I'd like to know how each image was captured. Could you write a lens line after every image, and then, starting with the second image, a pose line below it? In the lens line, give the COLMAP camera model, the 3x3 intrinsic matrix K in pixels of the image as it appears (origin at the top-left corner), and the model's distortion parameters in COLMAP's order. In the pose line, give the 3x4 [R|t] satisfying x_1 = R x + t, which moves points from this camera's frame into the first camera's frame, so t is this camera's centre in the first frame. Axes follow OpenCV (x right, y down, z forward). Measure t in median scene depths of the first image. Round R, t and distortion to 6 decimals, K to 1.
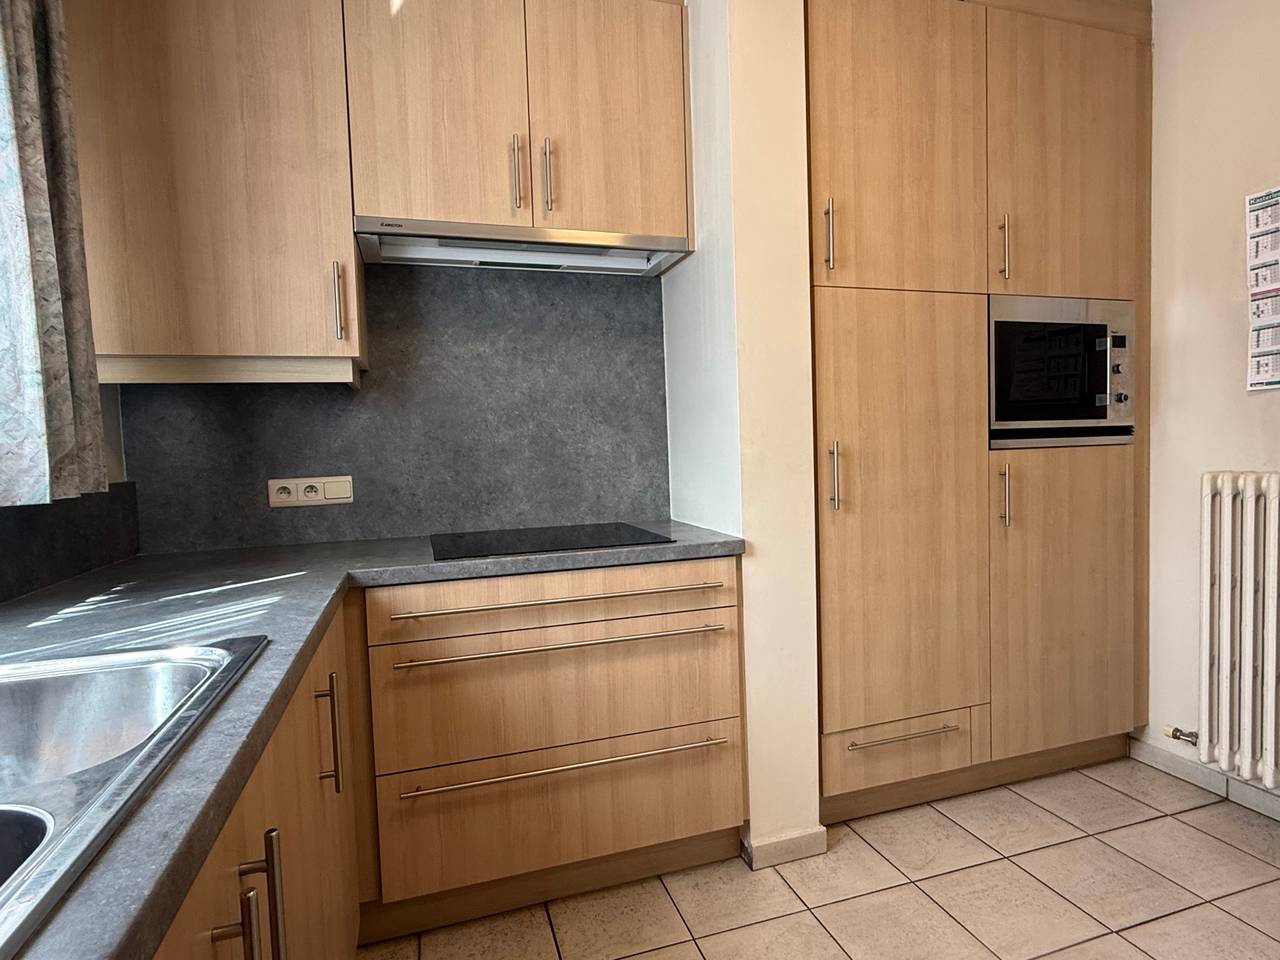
lens RADIAL K [[661.7, 0, 635.9], [0, 661.7, 474.0], [0, 0, 1]] dist [-0.014978, -0.001507]
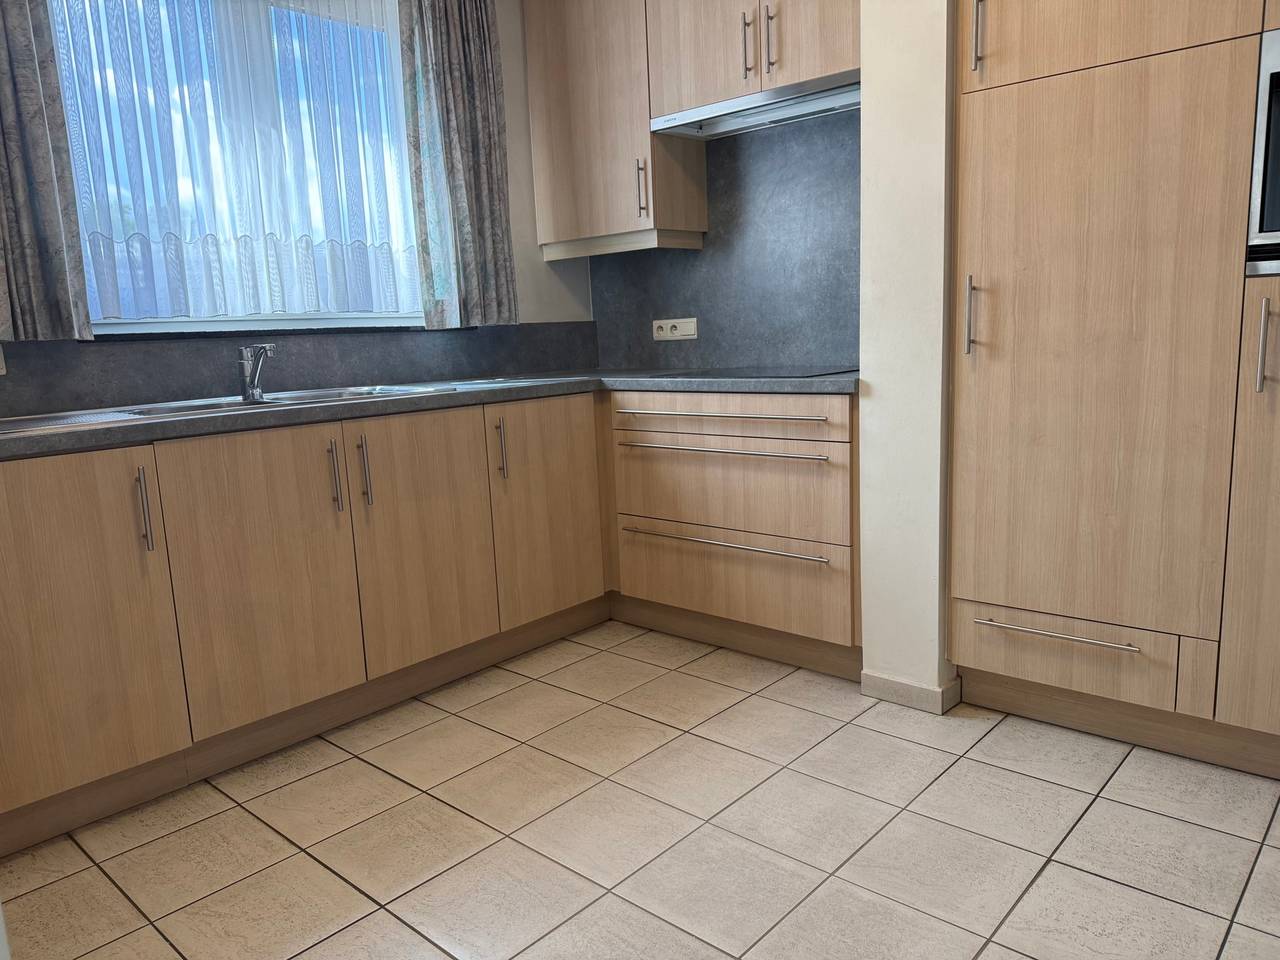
lens RADIAL K [[898.0, 0, 635.3], [0, 898.0, 485.4], [0, 0, 1]] dist [0.030334, -0.032054]
pose [[0.508653, 0.157365, -0.846468, 1.189912], [-0.002421, 0.983412, 0.181369, 0.007813], [0.860968, -0.090205, 0.500596, -0.017942]]
